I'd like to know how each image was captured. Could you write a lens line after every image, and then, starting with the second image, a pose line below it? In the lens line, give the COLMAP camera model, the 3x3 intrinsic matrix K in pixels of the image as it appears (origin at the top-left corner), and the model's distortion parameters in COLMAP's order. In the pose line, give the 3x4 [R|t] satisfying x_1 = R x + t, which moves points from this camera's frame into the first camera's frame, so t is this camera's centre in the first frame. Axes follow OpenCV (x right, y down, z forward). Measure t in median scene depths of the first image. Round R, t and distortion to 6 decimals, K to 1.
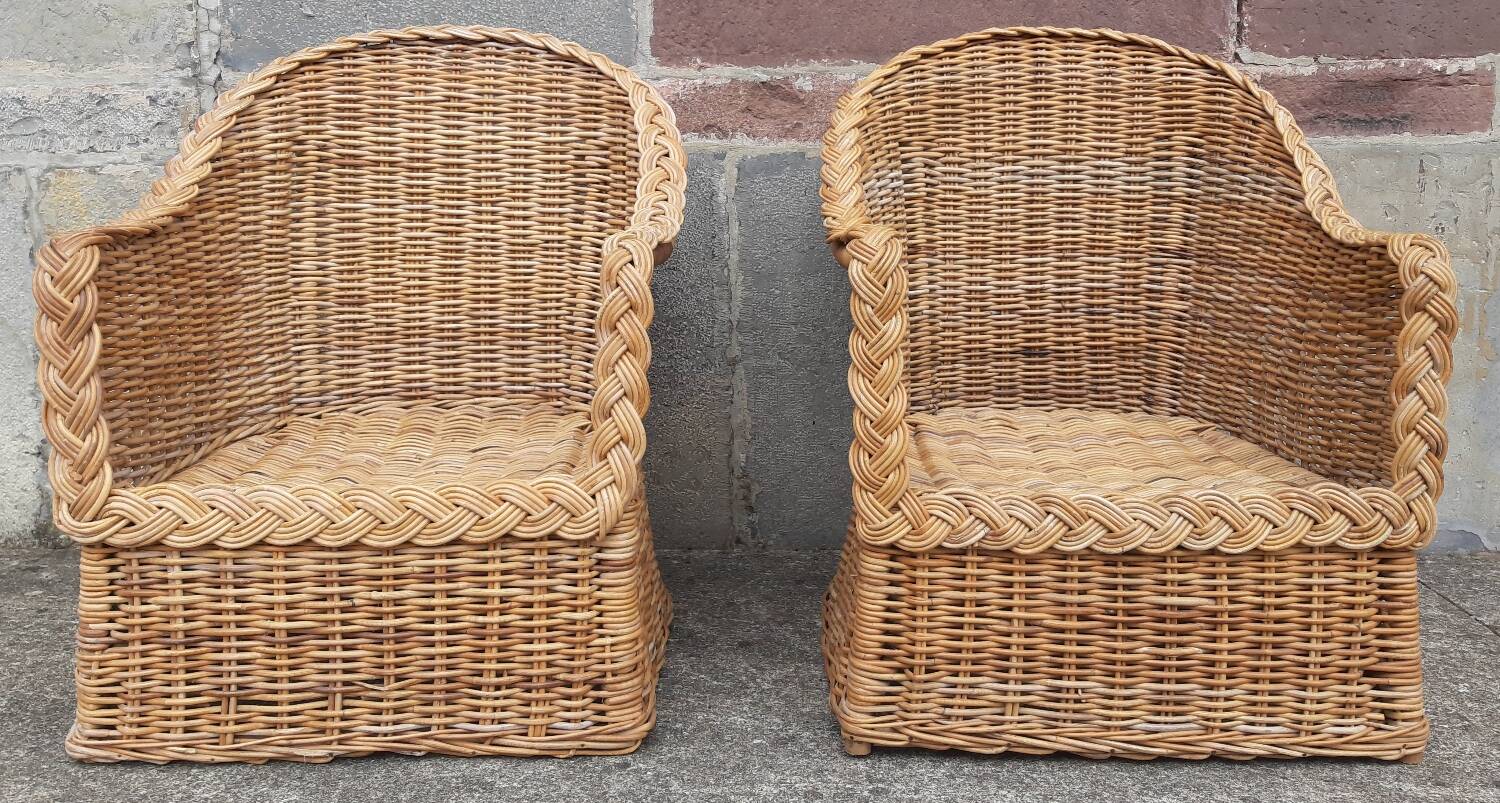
lens RADIAL K [[1342.4, 0, 781.0], [0, 1342.4, 302.1], [0, 0, 1]] dist [0.037554, -0.076211]
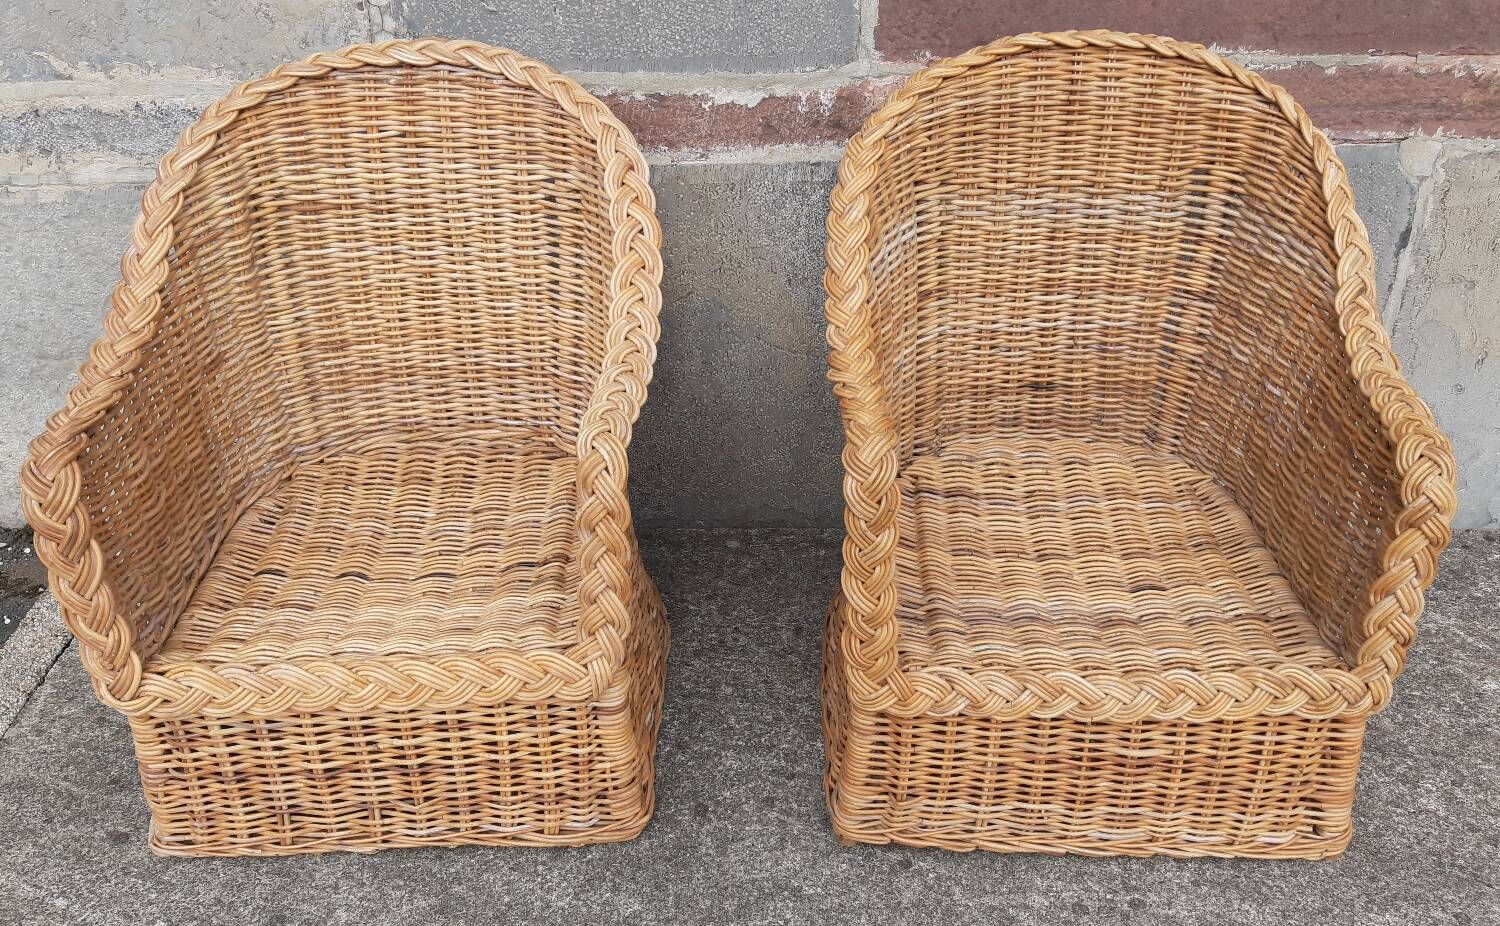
lens RADIAL K [[1311.2, 0, 726.2], [0, 1311.2, 510.3], [0, 0, 1]] dist [0.058521, -0.105040]
pose [[0.998659, 0.000293, -0.051774, 0.018676], [0.022207, 0.900913, 0.433432, -0.304553], [0.046771, -0.434000, 0.899698, 0.089593]]
